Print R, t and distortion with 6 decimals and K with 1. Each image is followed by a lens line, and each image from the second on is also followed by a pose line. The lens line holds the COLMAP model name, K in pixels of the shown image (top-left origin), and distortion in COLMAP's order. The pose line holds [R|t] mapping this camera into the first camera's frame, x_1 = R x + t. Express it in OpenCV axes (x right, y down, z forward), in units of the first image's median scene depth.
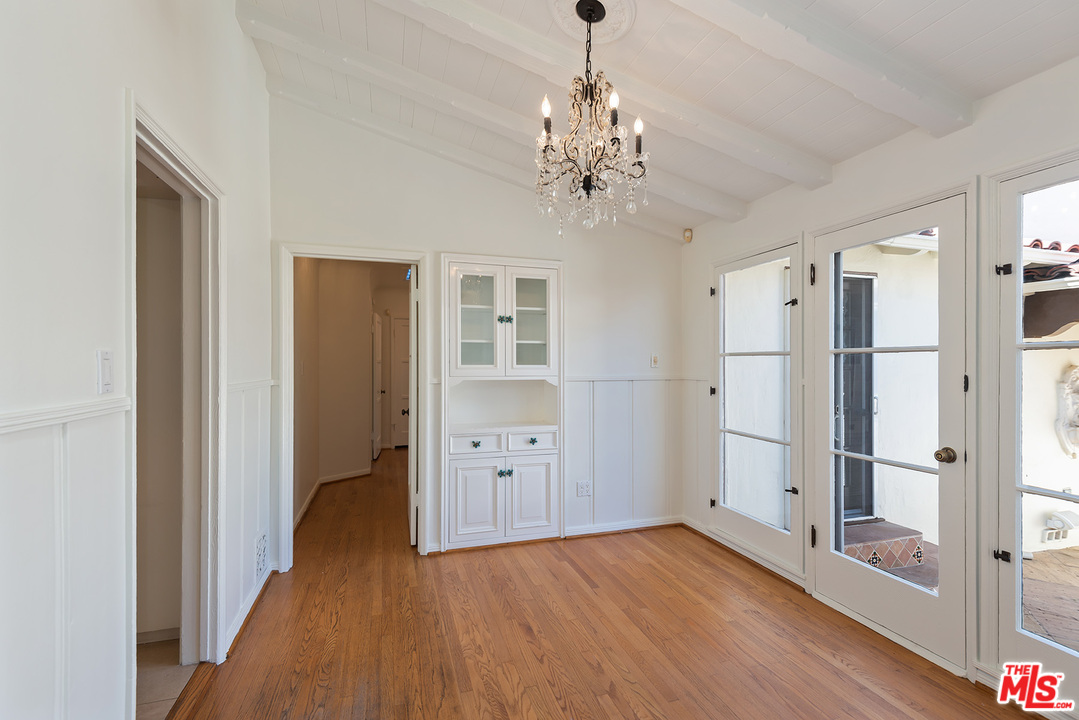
lens RADIAL K [[499.7, 0, 544.4], [0, 499.7, 365.4], [0, 0, 1]] dist [0.039813, -0.014787]
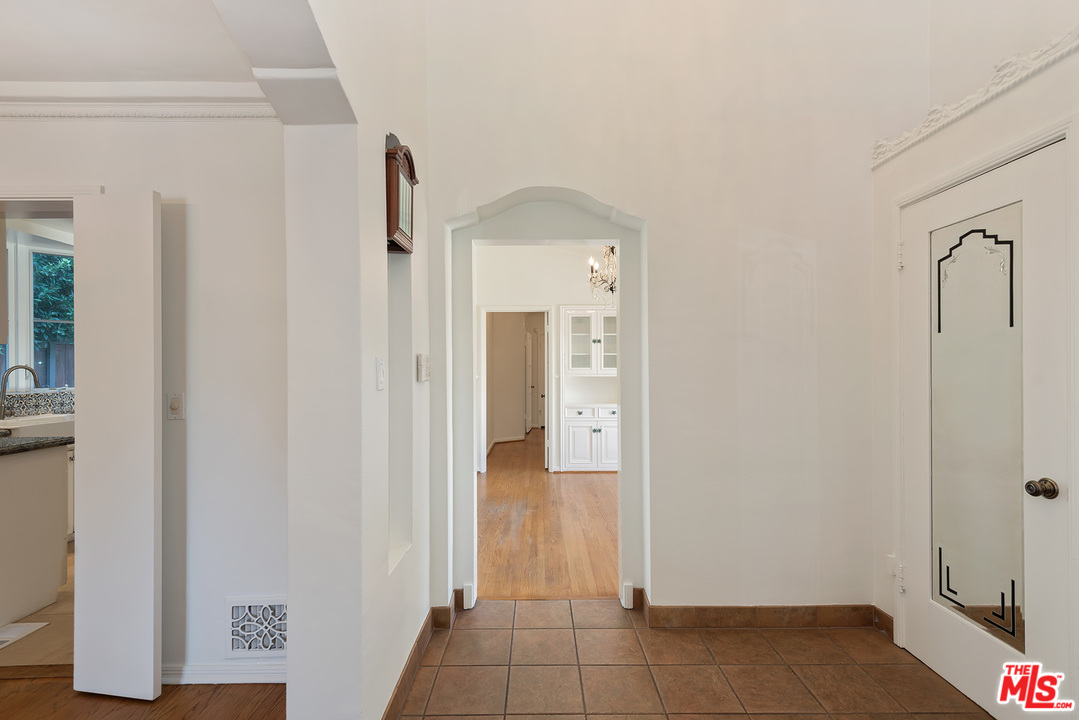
lens RADIAL K [[499.7, 0, 544.4], [0, 499.7, 365.4], [0, 0, 1]] dist [0.039813, -0.014787]
pose [[0.956418, -0.003115, -0.291985, 0.252430], [0.001572, 0.999984, -0.005518, 0.000199], [0.291998, 0.004819, 0.956407, -0.702598]]
